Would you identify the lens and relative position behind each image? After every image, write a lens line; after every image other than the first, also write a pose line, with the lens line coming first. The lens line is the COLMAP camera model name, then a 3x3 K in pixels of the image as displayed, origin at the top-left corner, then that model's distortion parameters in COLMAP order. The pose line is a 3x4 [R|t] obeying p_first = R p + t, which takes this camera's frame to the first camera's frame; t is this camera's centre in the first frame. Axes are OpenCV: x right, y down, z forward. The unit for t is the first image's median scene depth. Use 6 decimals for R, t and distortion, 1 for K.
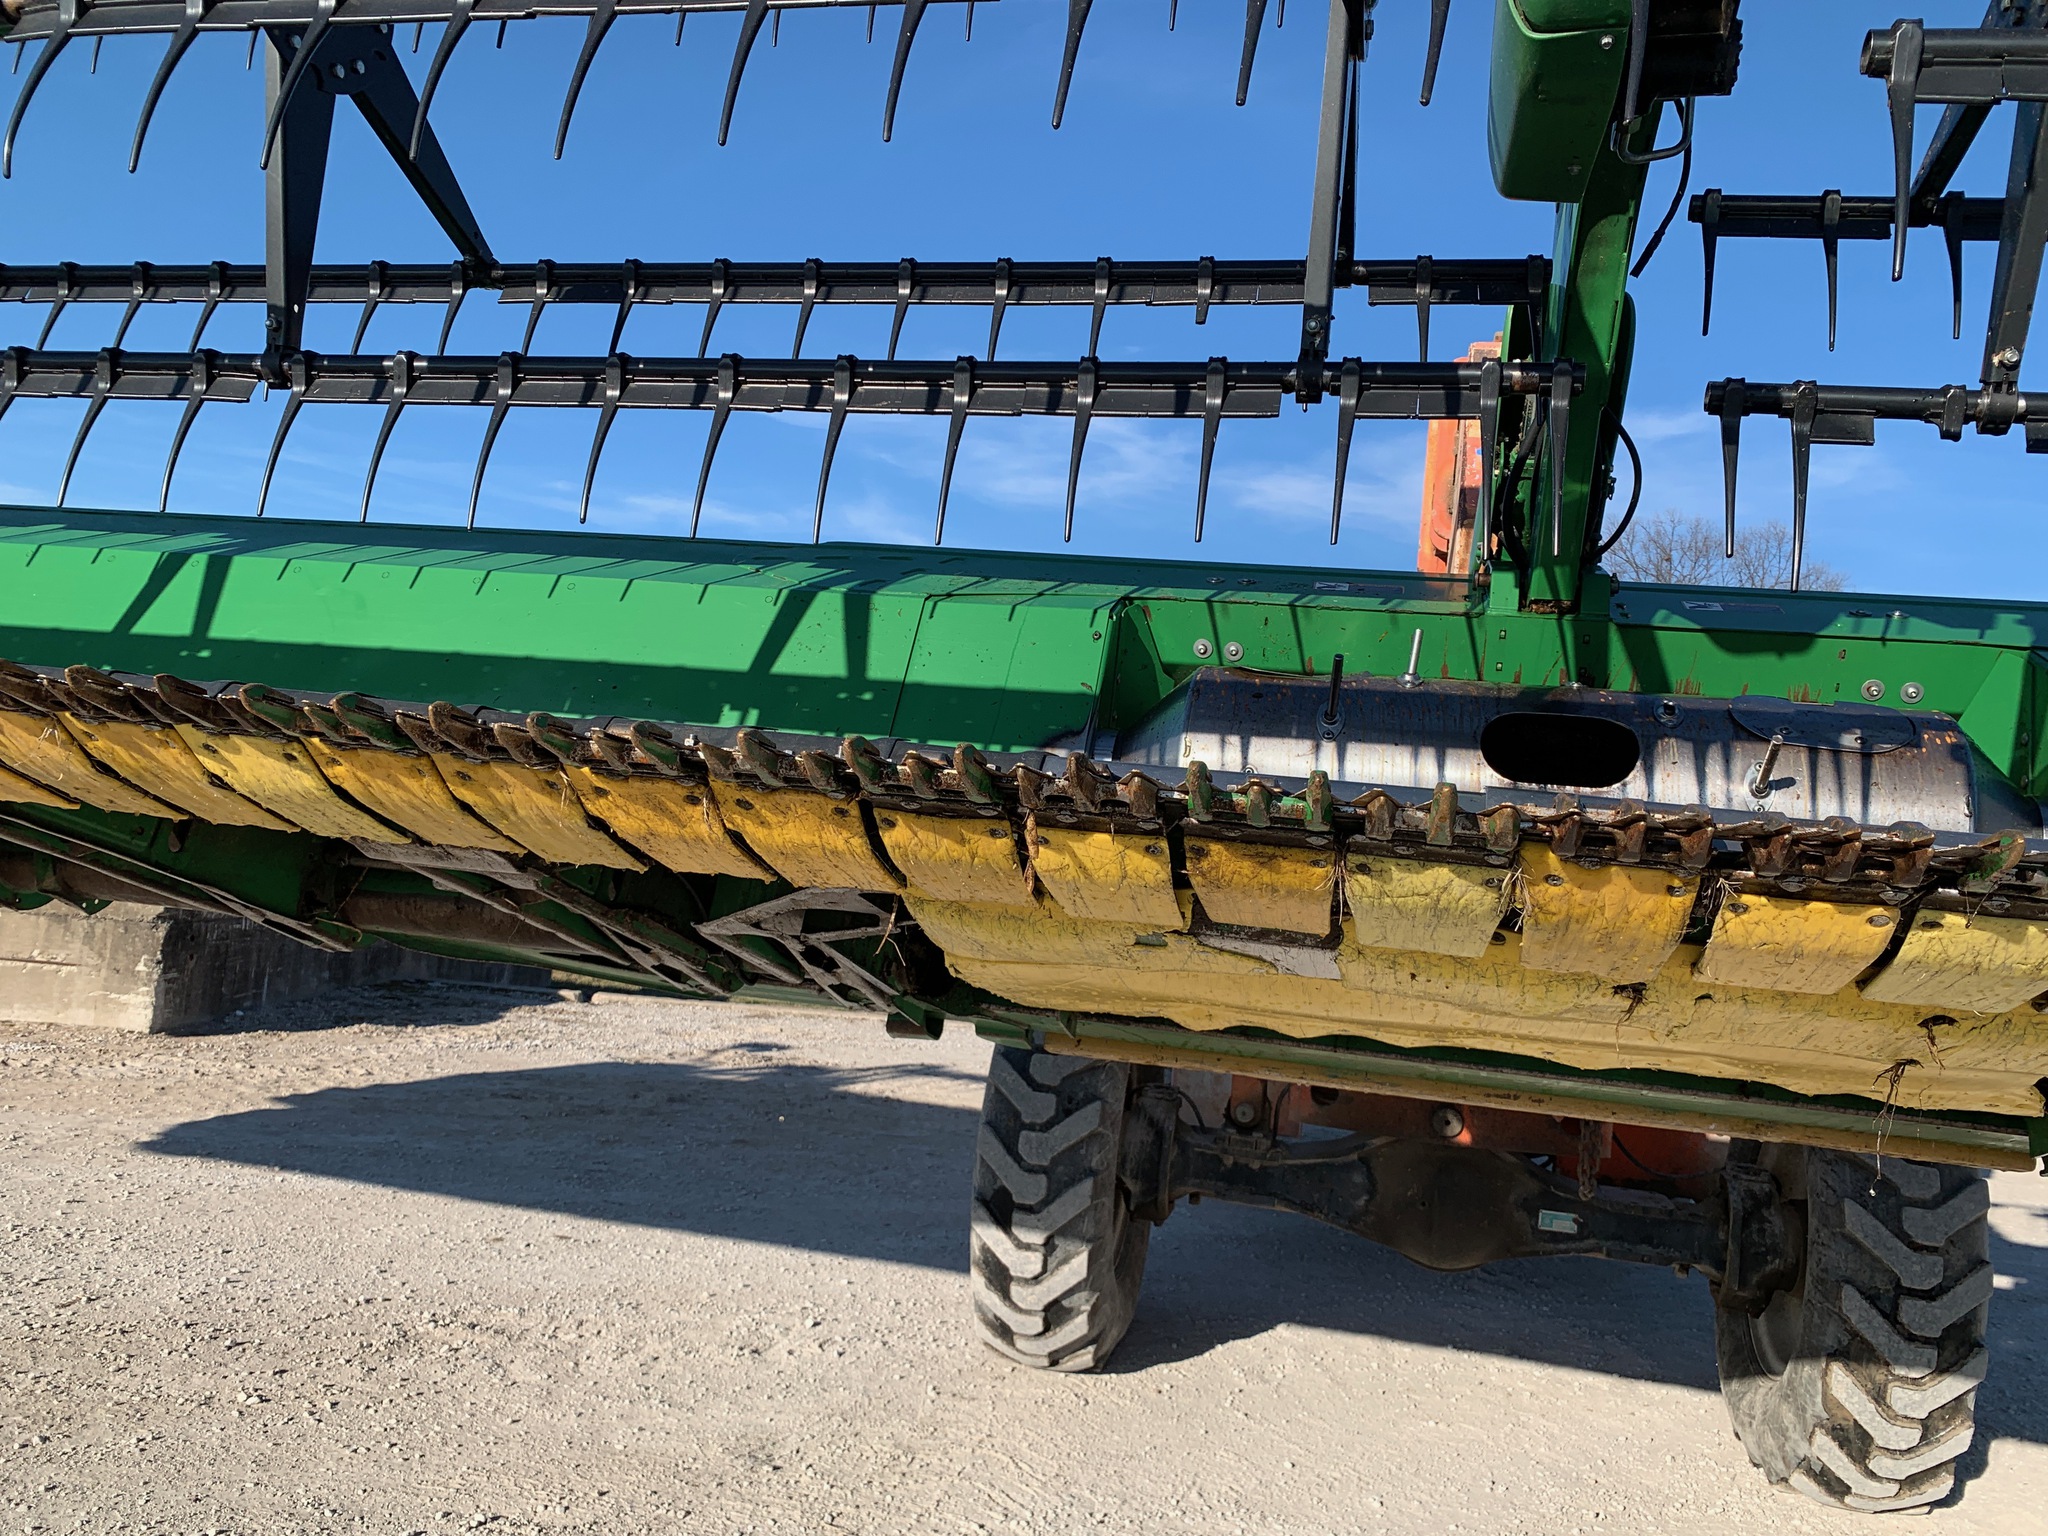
lens RADIAL K [[1543.9, 0, 1030.4], [0, 1543.9, 774.1], [0, 0, 1]] dist [0.029974, -0.032425]
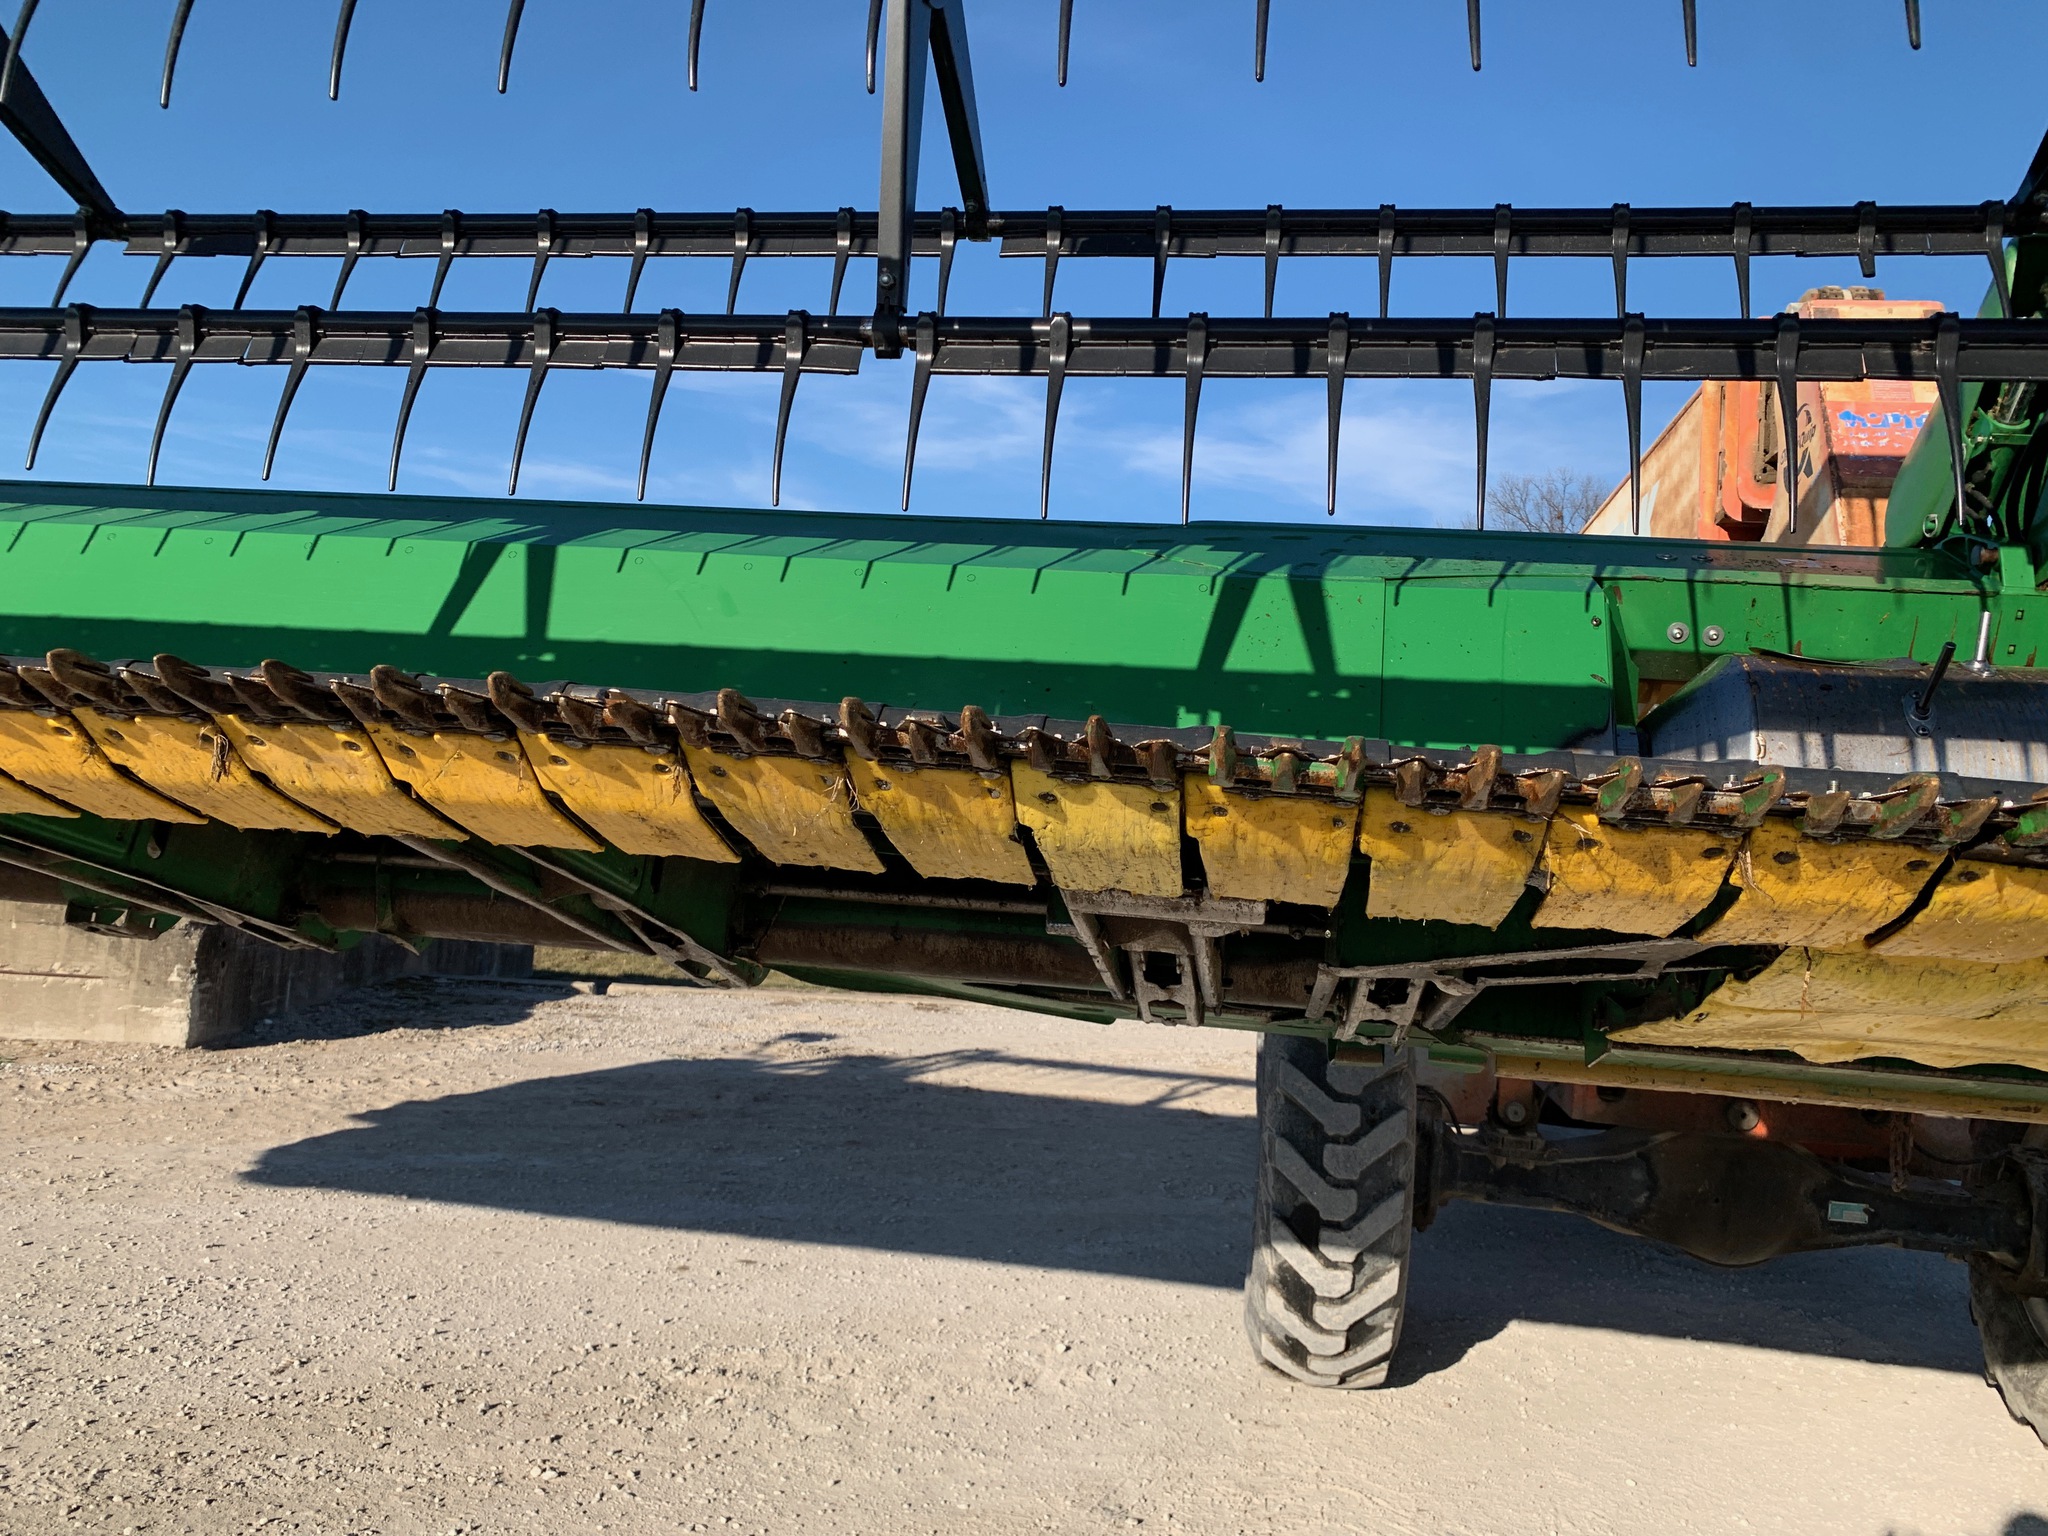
lens RADIAL K [[1546.6, 0, 1022.2], [0, 1546.6, 769.5], [0, 0, 1]] dist [0.034792, -0.034513]
pose [[0.997778, -0.021554, 0.063042, -0.233042], [0.020272, 0.999576, 0.020912, -0.019204], [-0.063466, -0.019587, 0.997792, 0.070074]]
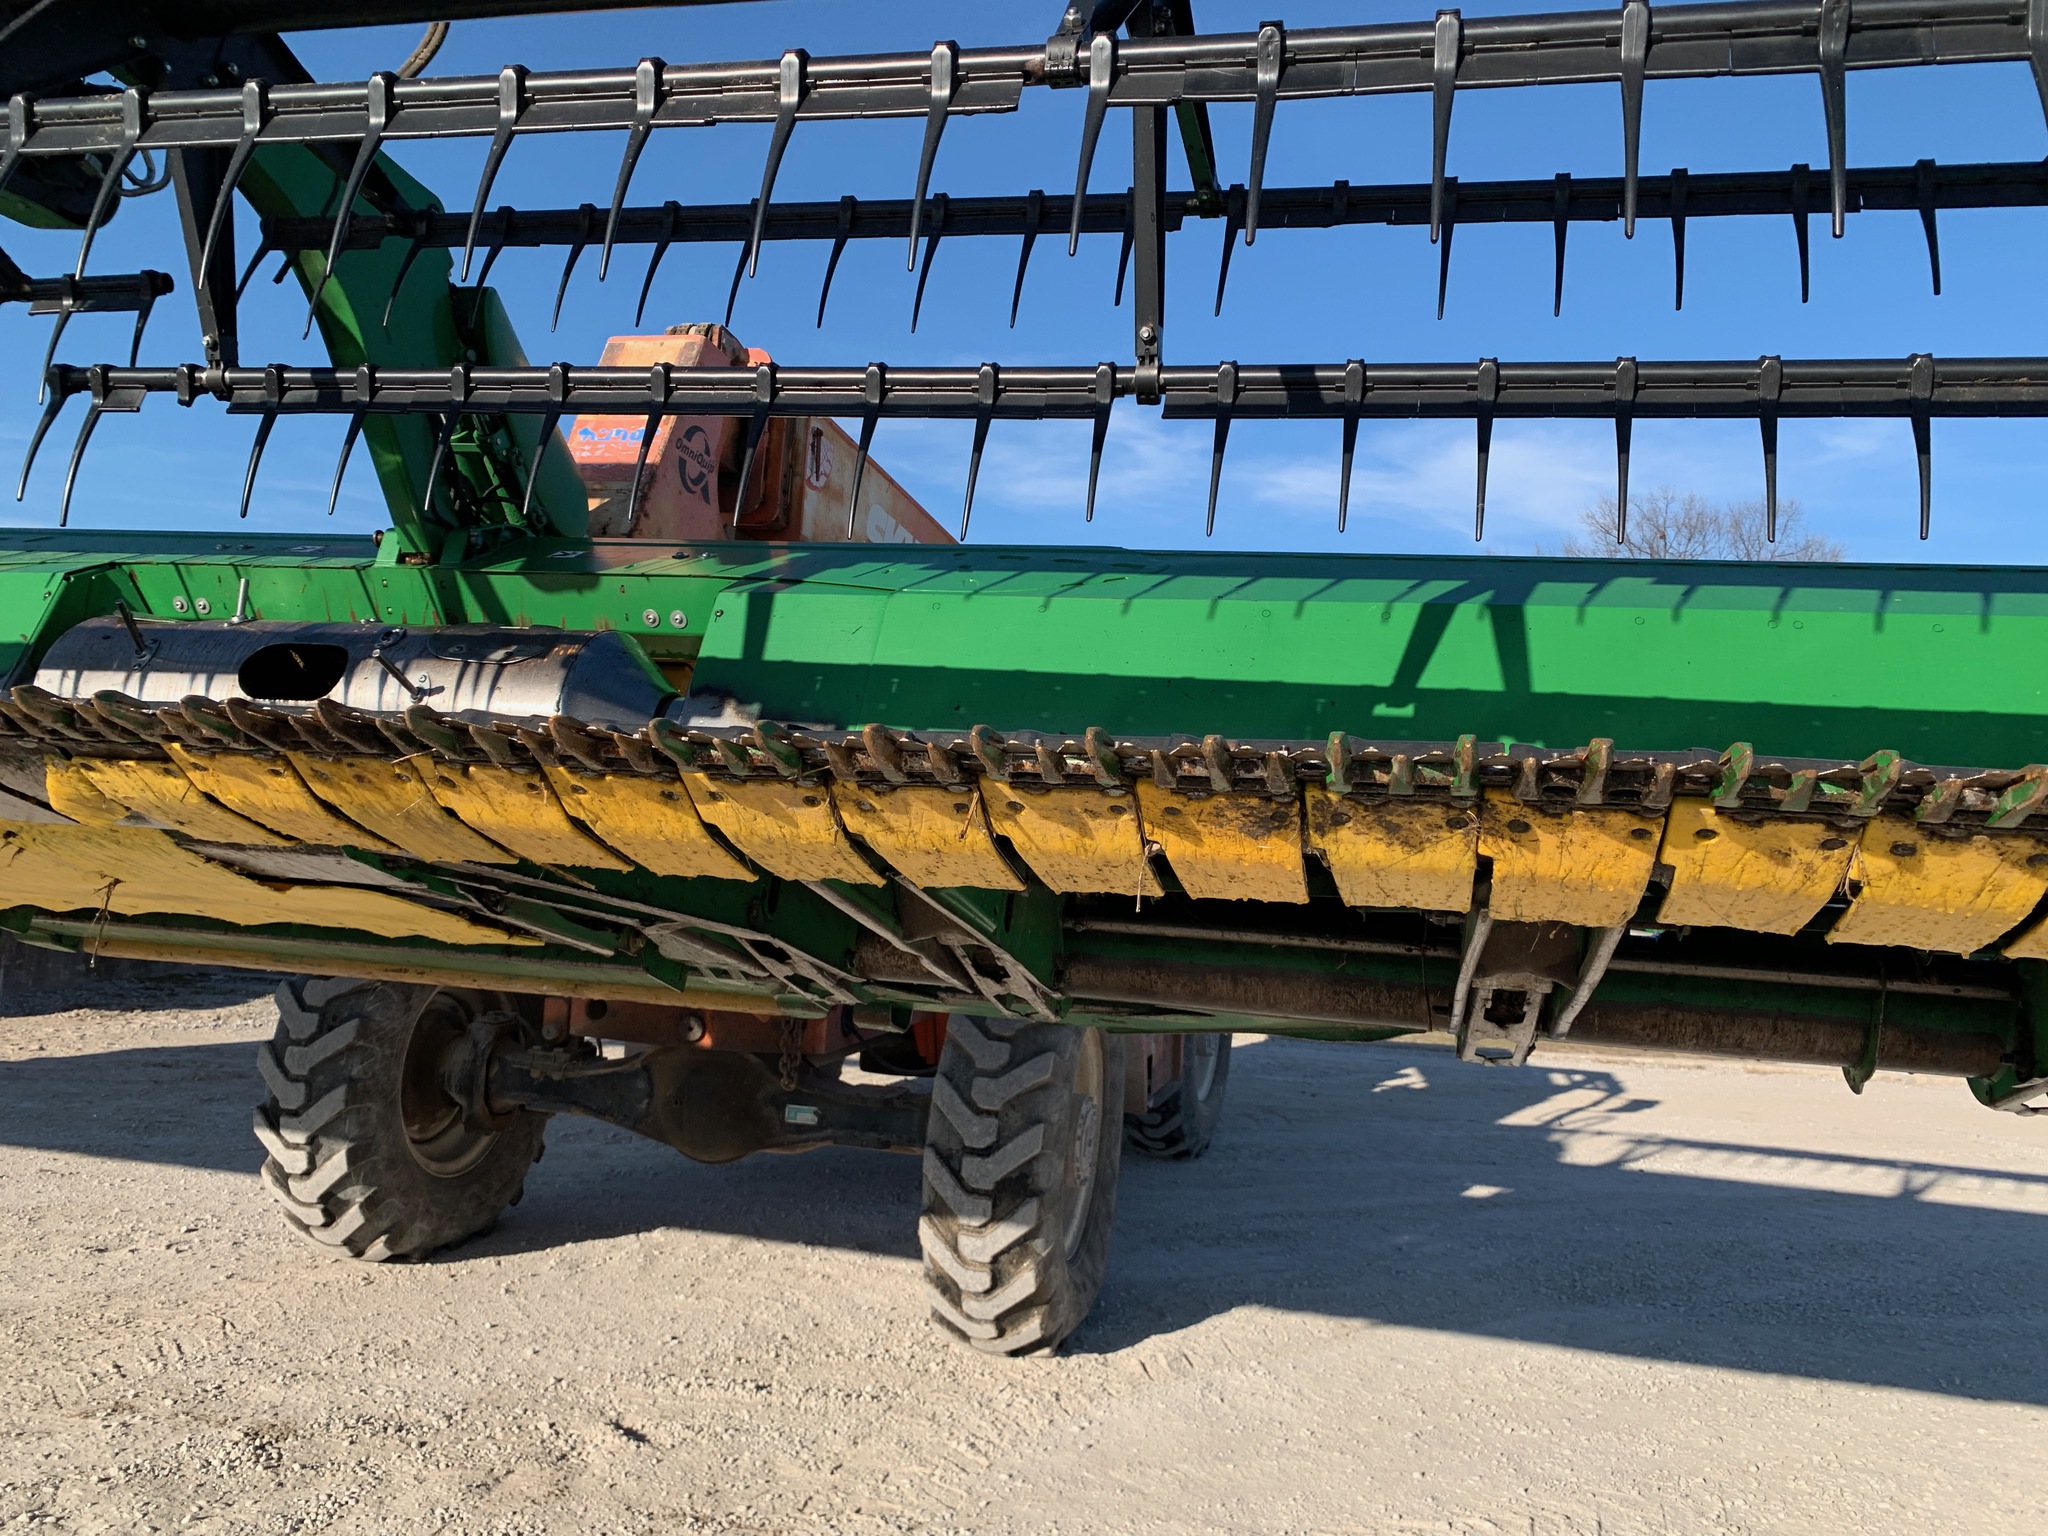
lens RADIAL K [[1543.9, 0, 1039.5], [0, 1543.9, 768.7], [0, 0, 1]] dist [0.029974, -0.032425]
pose [[0.999157, -0.032438, -0.025152, 0.551310], [0.032346, 0.999468, -0.004068, 0.048499], [0.025271, 0.003251, 0.999675, -0.117710]]
